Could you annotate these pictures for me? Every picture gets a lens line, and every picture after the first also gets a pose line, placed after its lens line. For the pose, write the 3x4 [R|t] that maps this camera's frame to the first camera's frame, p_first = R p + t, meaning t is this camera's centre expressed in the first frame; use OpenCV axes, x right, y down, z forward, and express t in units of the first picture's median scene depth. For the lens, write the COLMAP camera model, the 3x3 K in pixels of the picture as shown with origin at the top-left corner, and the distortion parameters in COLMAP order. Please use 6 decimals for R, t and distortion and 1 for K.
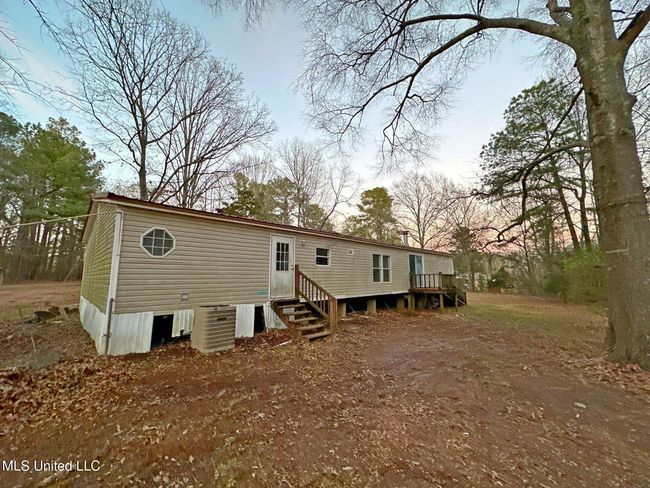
lens RADIAL K [[258.7, 0, 325.0], [0, 258.7, 244.0], [0, 0, 1]] dist [-0.005174, 0.000513]
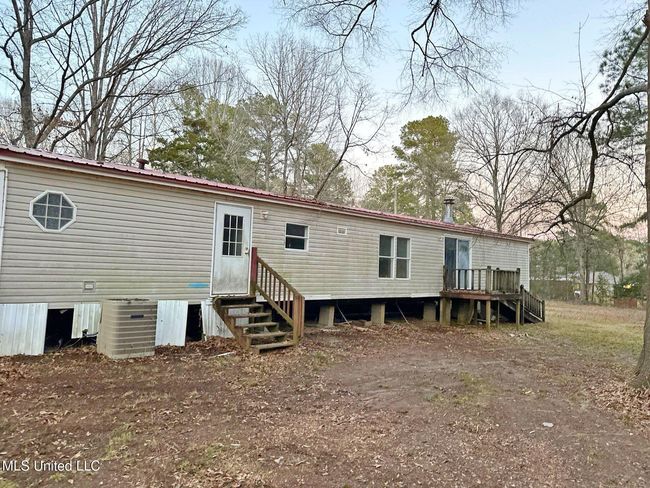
lens RADIAL K [[453.8, 0, 328.6], [0, 453.8, 239.7], [0, 0, 1]] dist [0.041076, -0.055768]
pose [[0.999164, 0.031401, -0.026182, 0.082969], [-0.029791, 0.997768, 0.059764, -0.012673], [0.028000, -0.058934, 0.997869, -0.133672]]
